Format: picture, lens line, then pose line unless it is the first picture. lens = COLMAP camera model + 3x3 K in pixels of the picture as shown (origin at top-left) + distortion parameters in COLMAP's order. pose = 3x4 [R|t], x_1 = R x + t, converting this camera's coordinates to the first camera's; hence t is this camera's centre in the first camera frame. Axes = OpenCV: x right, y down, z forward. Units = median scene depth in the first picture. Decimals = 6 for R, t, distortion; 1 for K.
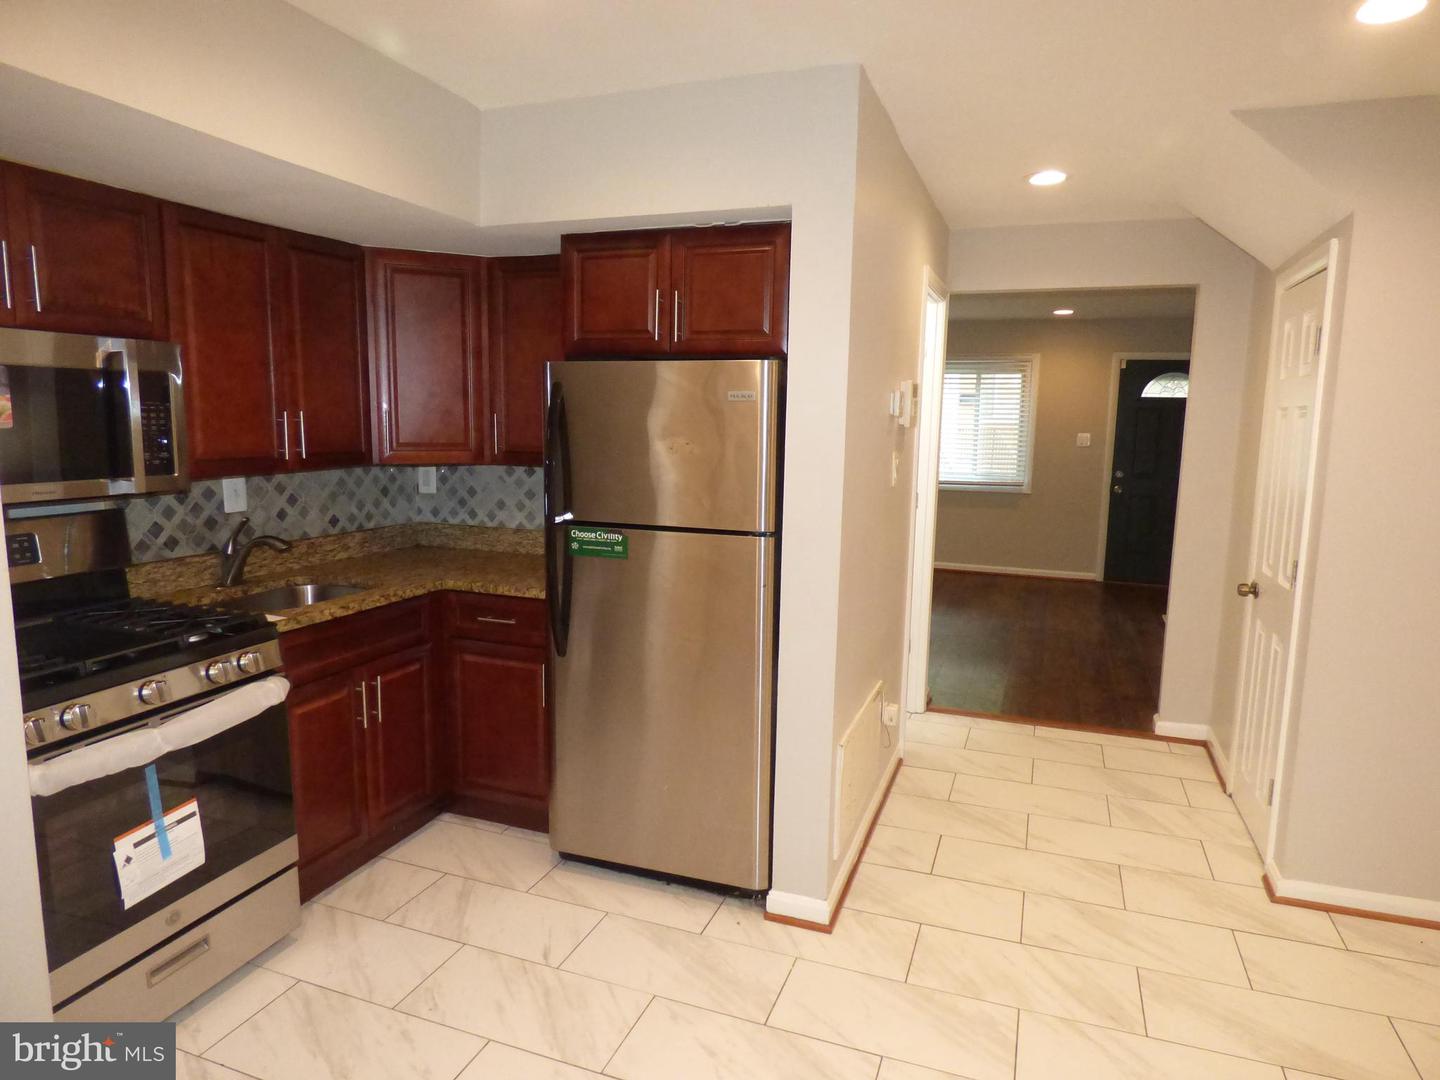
lens RADIAL K [[870.7, 0, 721.6], [0, 870.7, 540.9], [0, 0, 1]] dist [-0.012619, 0.004493]
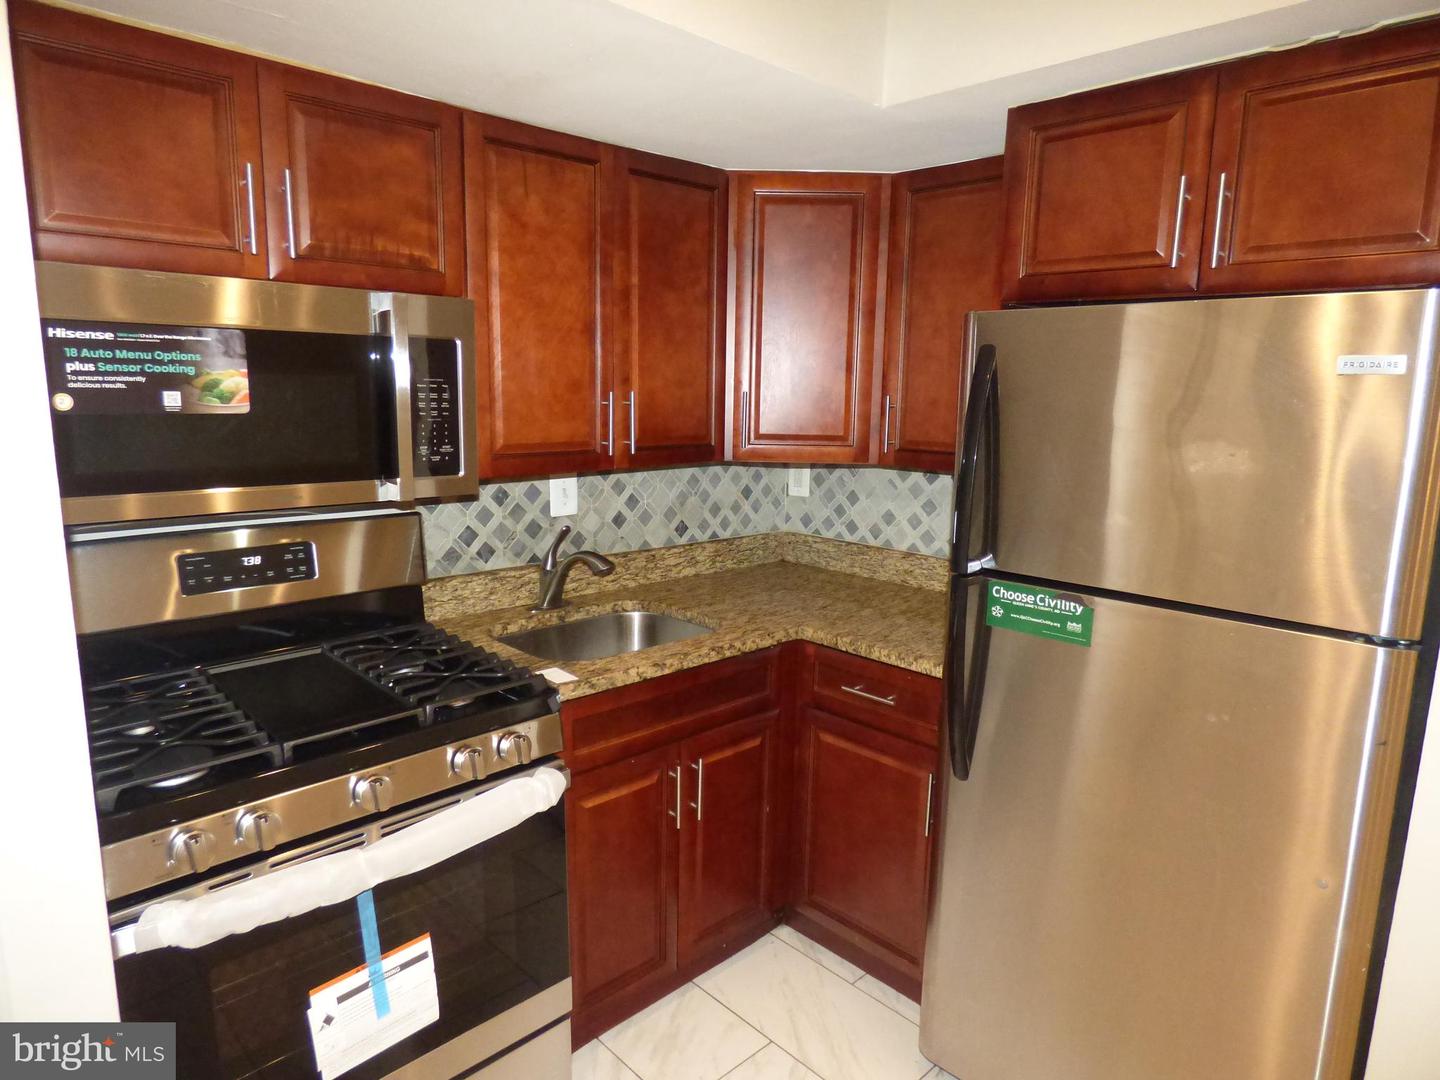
lens RADIAL K [[872.7, 0, 721.2], [0, 872.7, 536.9], [0, 0, 1]] dist [-0.020692, 0.003590]
pose [[0.900861, 0.072582, -0.427998, -0.078941], [-0.065774, 0.997362, 0.030695, -0.049782], [0.429097, 0.000499, 0.903258, 0.336506]]
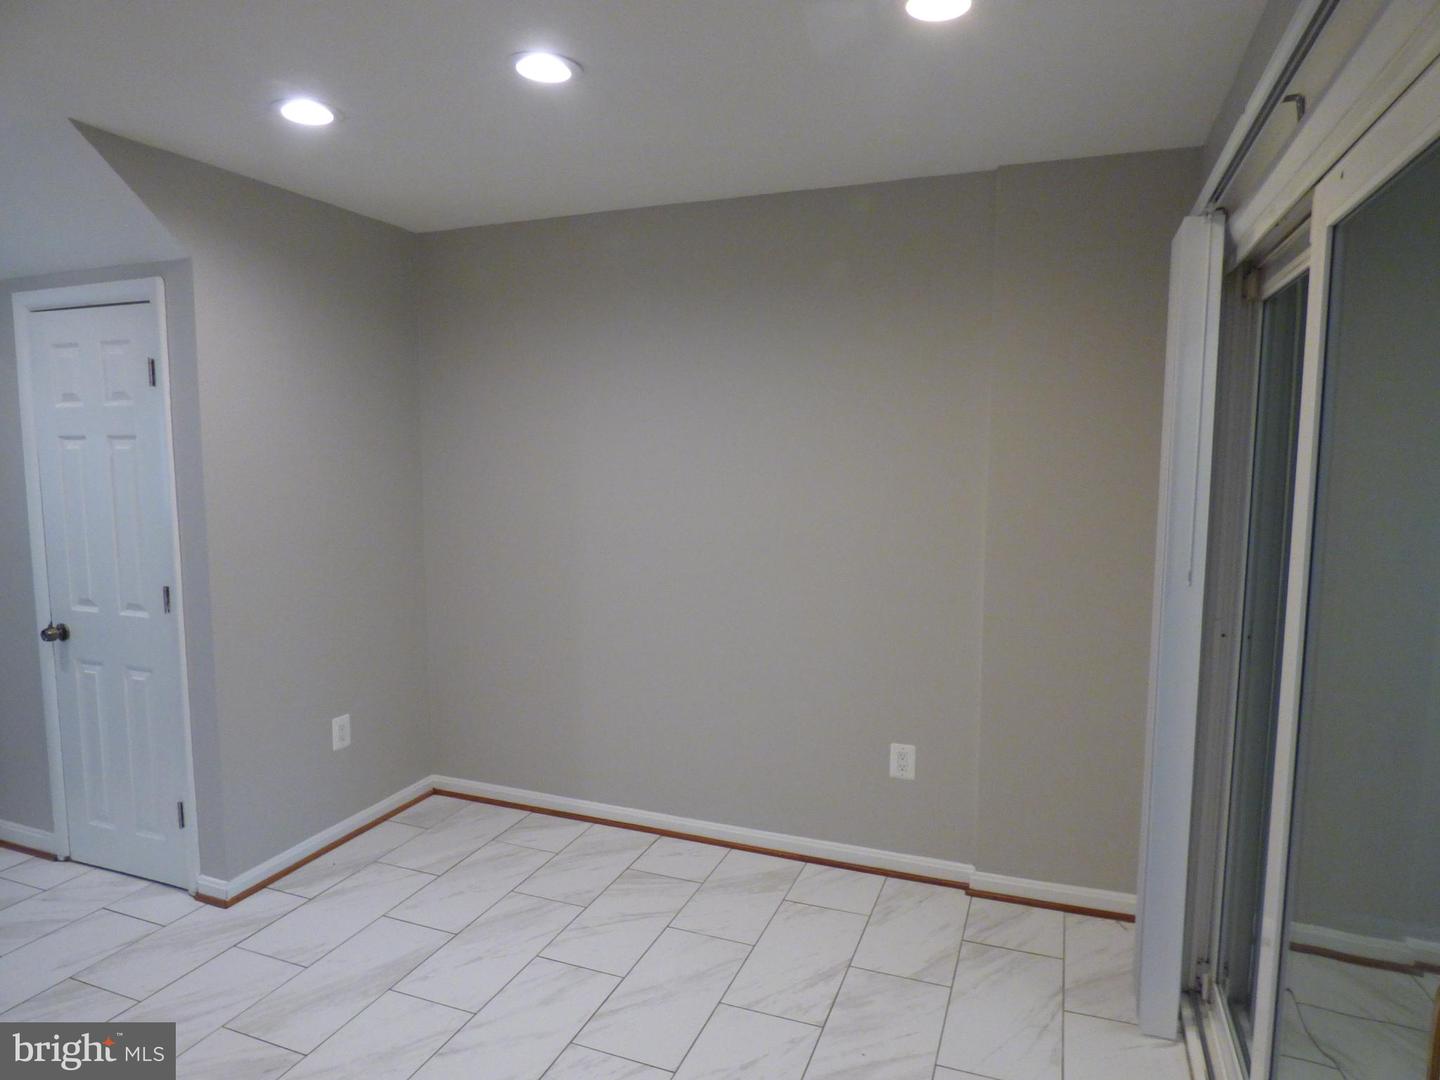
lens RADIAL K [[875.5, 0, 726.2], [0, 875.5, 539.1], [0, 0, 1]] dist [-0.007634, -0.000700]
pose [[0.002487, -0.117691, 0.993047, -0.344087], [0.136576, 0.983785, 0.116251, -0.061258], [-0.990627, 0.135337, 0.018521, 0.300511]]
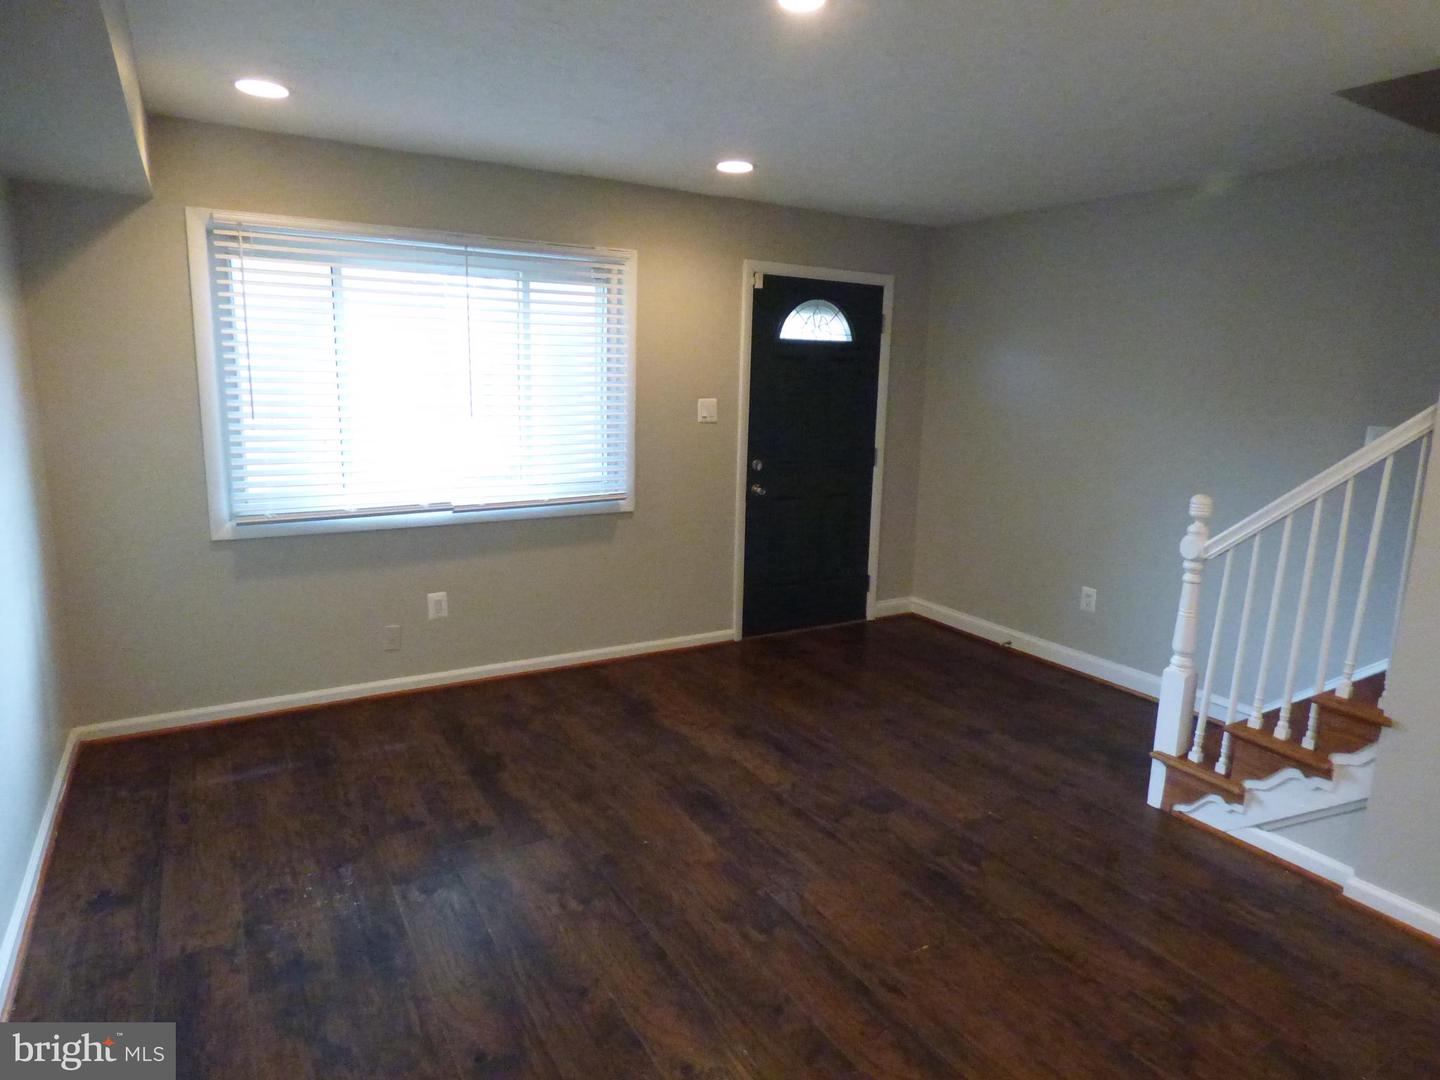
lens RADIAL K [[881.3, 0, 732.6], [0, 881.3, 532.4], [0, 0, 1]] dist [-0.002745, -0.000540]
pose [[0.615966, -0.144099, 0.774482, -0.112574], [0.098408, 0.989502, 0.105838, -0.267973], [-0.781602, 0.011023, 0.623680, 1.734781]]
